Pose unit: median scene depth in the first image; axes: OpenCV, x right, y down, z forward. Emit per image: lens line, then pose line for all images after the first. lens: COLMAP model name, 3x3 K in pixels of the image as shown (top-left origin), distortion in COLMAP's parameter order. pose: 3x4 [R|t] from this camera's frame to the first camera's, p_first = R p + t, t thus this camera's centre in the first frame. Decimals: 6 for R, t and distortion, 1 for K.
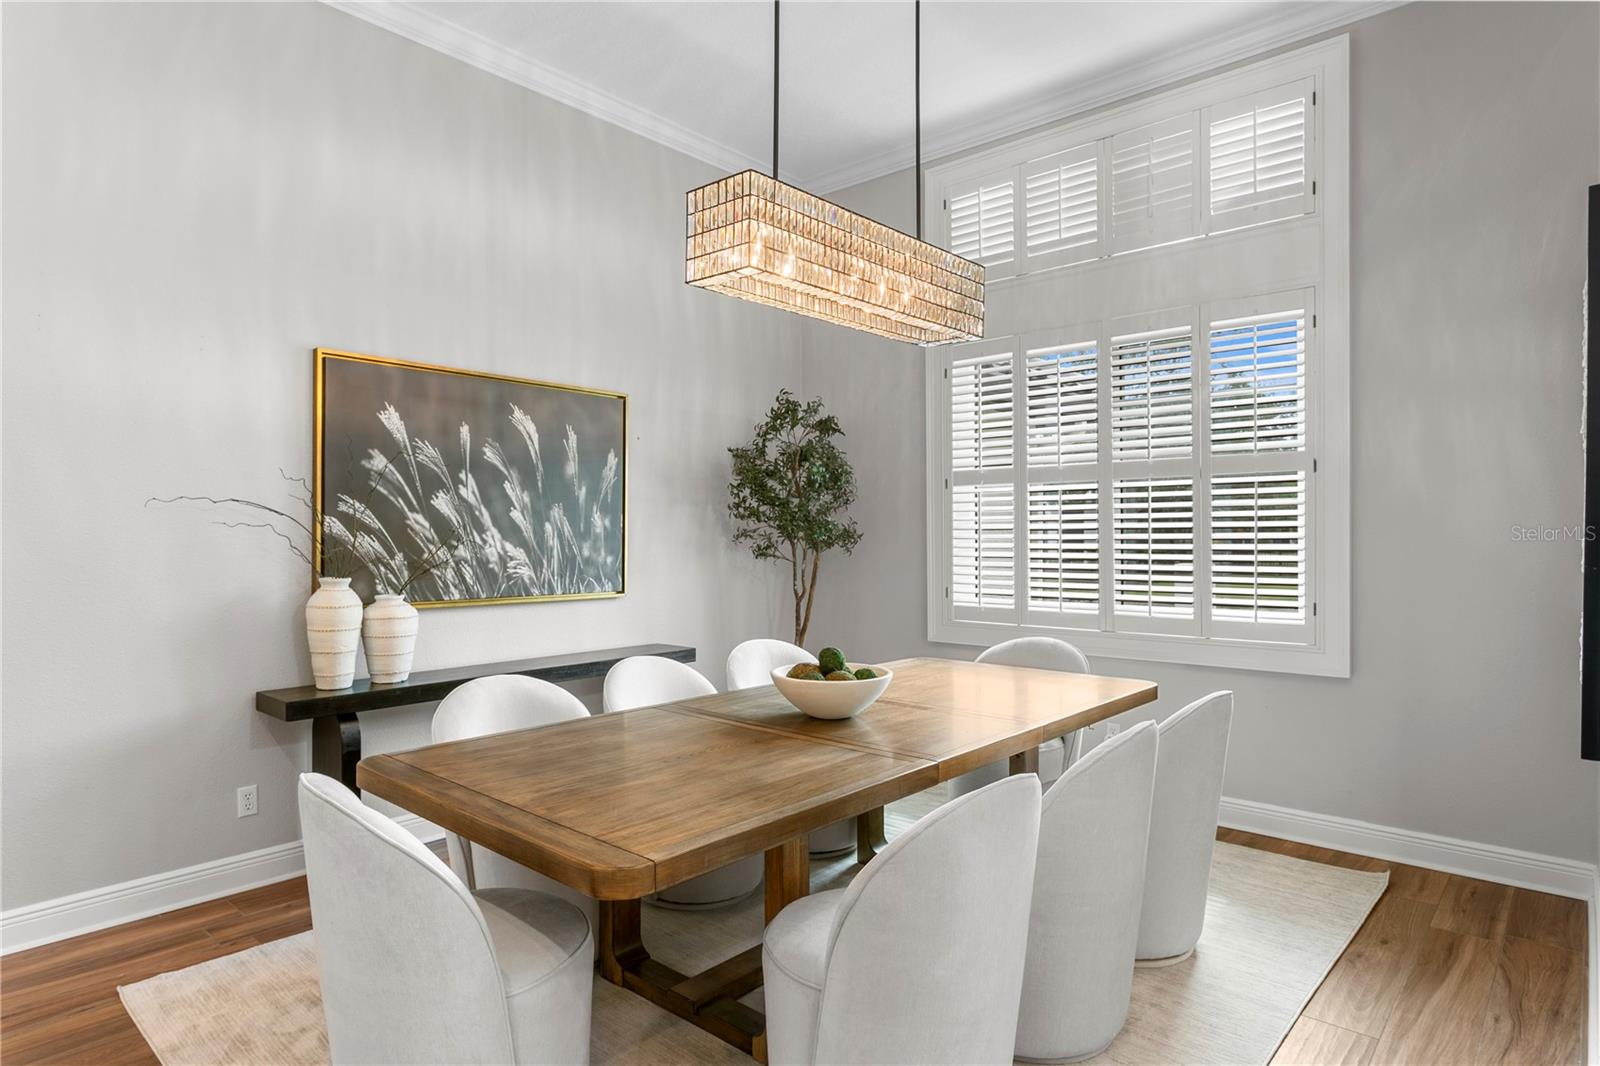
lens RADIAL K [[911.6, 0, 799.7], [0, 911.6, 530.8], [0, 0, 1]] dist [0.000826, -0.000326]
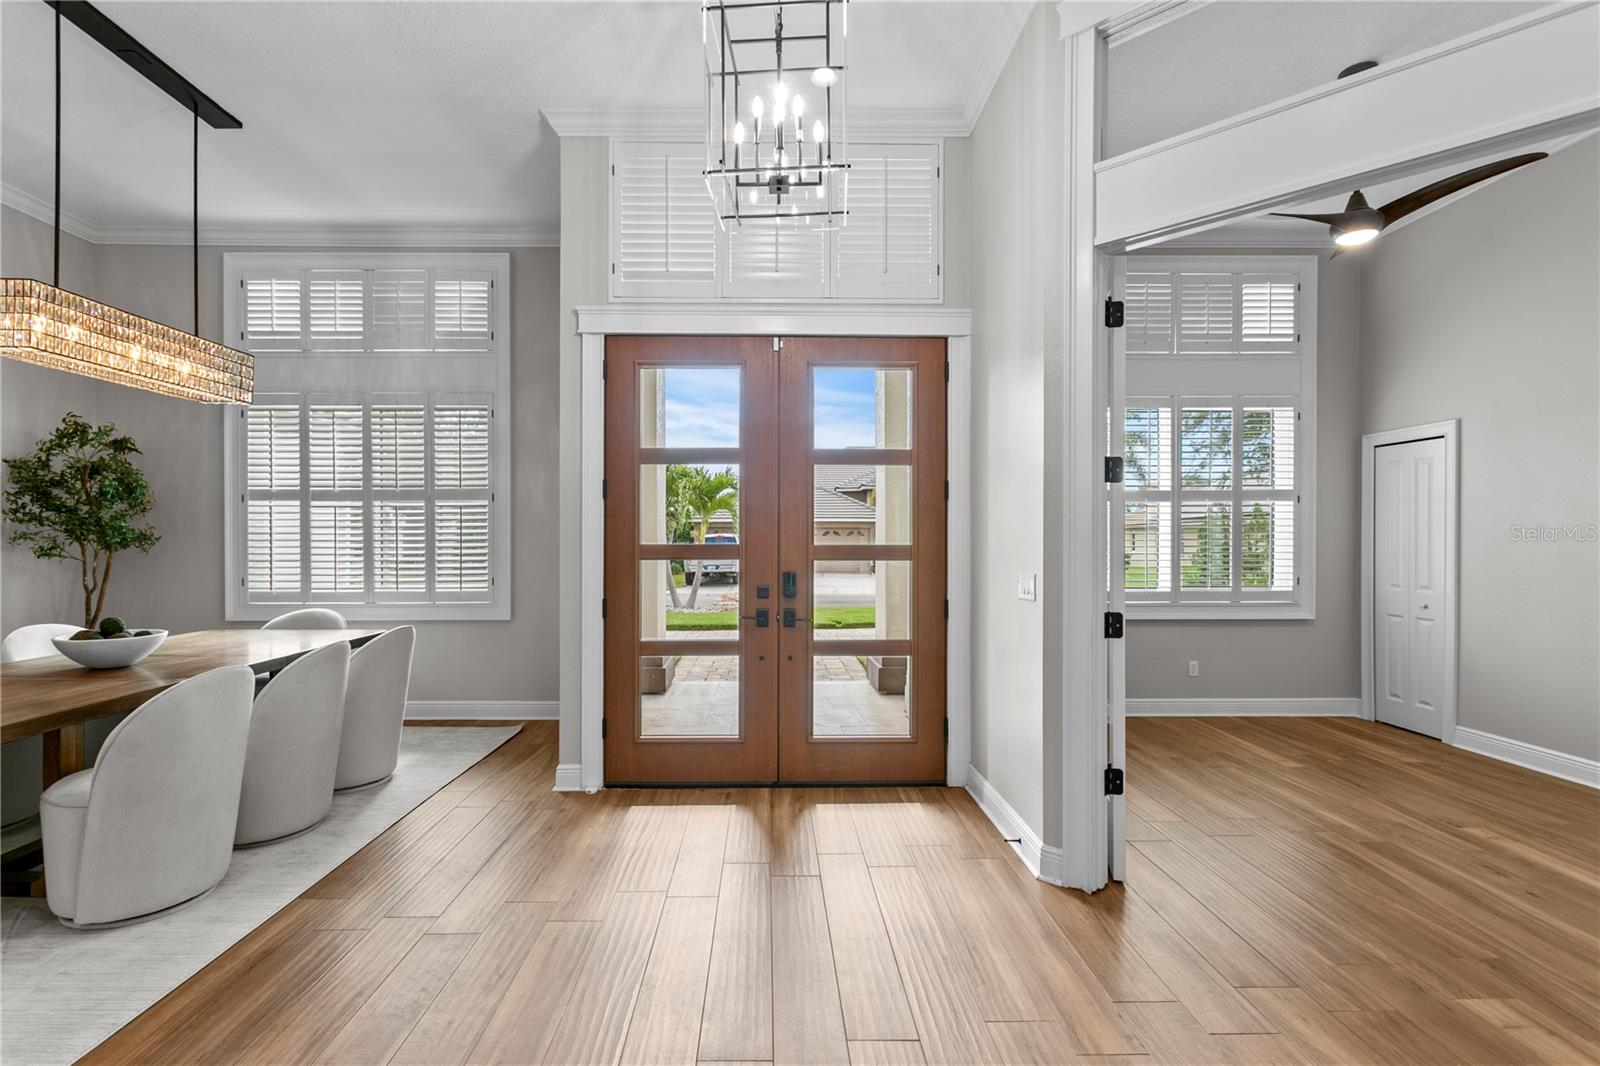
lens RADIAL K [[750.1, 0, 768.8], [0, 750.1, 538.0], [0, 0, 1]] dist [0.001528, 0.000251]
pose [[0.750675, 0.003481, 0.660663, 0.017431], [-0.004307, 0.999991, -0.000375, 0.001956], [-0.660658, -0.002564, 0.750683, -0.308095]]
